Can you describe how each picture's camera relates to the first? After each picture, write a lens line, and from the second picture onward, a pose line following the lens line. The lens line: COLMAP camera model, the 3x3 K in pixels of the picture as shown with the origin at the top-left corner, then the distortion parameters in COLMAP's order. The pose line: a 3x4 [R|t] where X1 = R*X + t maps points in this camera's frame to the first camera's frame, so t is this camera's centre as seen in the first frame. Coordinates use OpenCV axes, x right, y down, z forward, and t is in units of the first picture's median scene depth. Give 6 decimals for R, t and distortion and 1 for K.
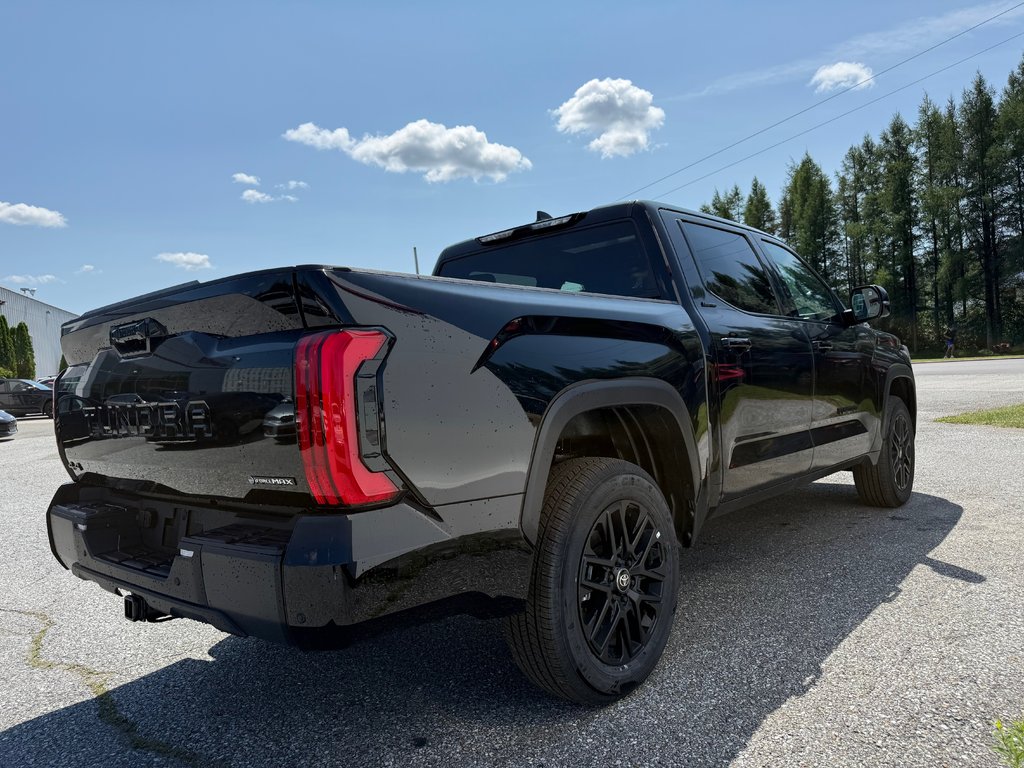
lens RADIAL K [[745.3, 0, 518.1], [0, 745.3, 380.9], [0, 0, 1]] dist [0.084449, -0.110177]
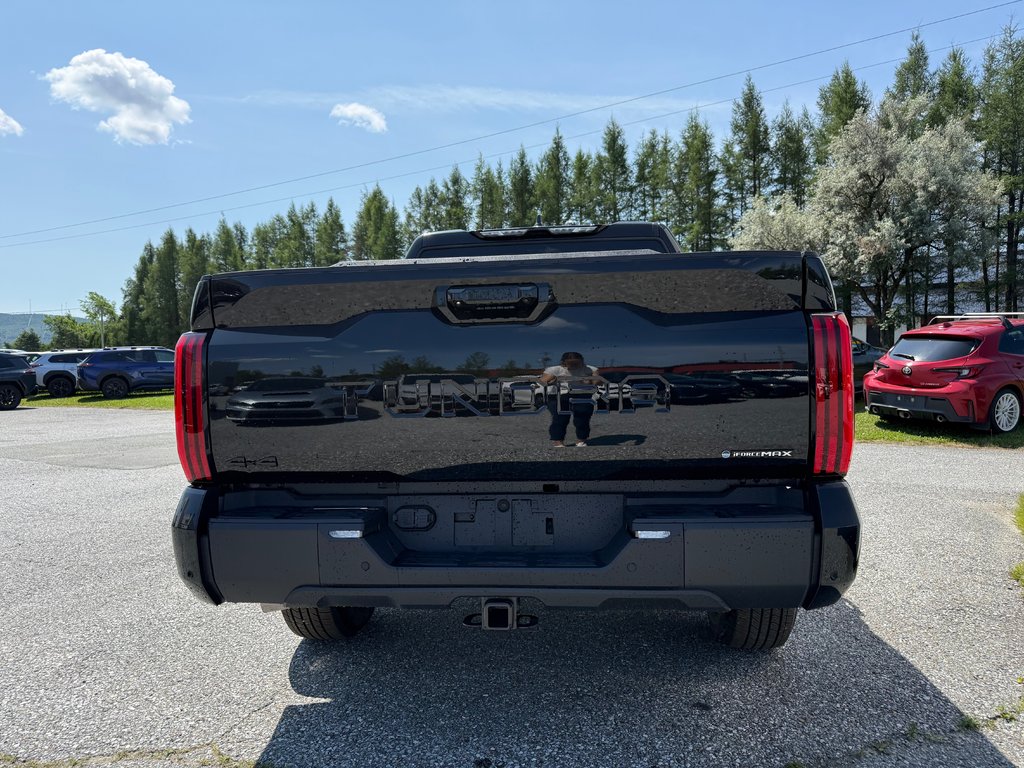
lens RADIAL K [[745.3, 0, 518.1], [0, 745.3, 380.9], [0, 0, 1]] dist [0.084449, -0.110177]
pose [[0.807588, 0.035864, 0.588656, -0.076192], [-0.022994, 0.999305, -0.029337, 0.004429], [-0.589299, 0.010157, 0.807851, 0.022358]]
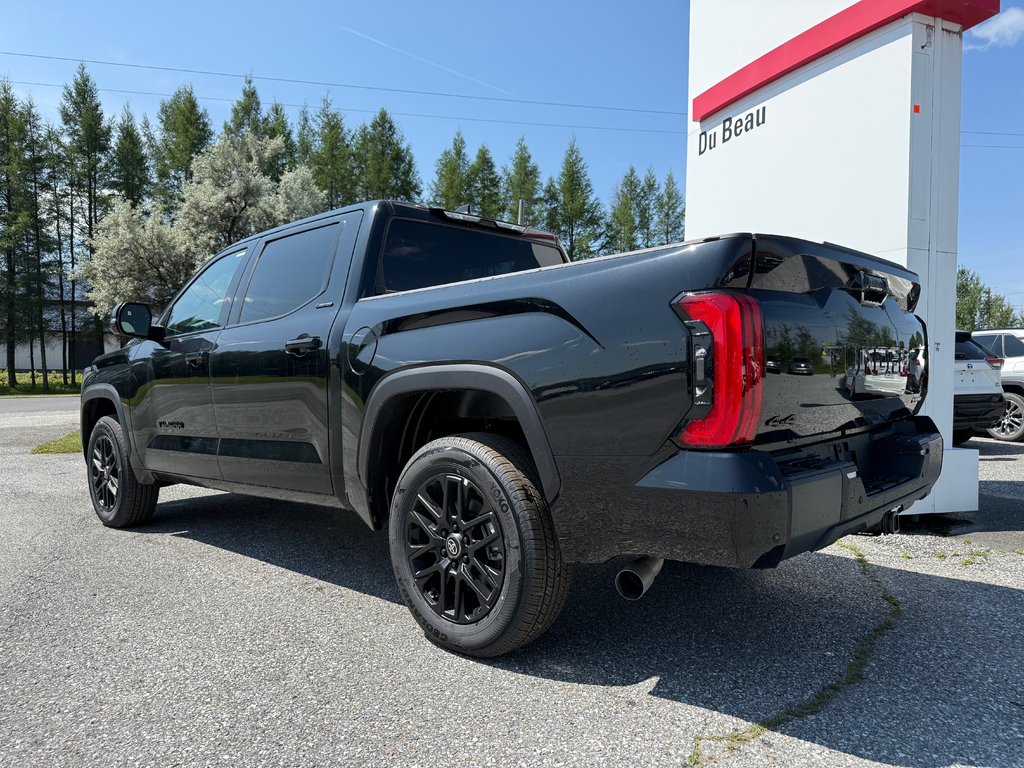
lens RADIAL K [[721.5, 0, 547.4], [0, 721.5, 385.9], [0, 0, 1]] dist [0.054743, -0.072762]
pose [[0.010297, 0.041041, 0.999104, -0.123910], [0.033792, 0.998572, -0.041367, 0.009078], [-0.999376, 0.034187, 0.008895, 0.114390]]
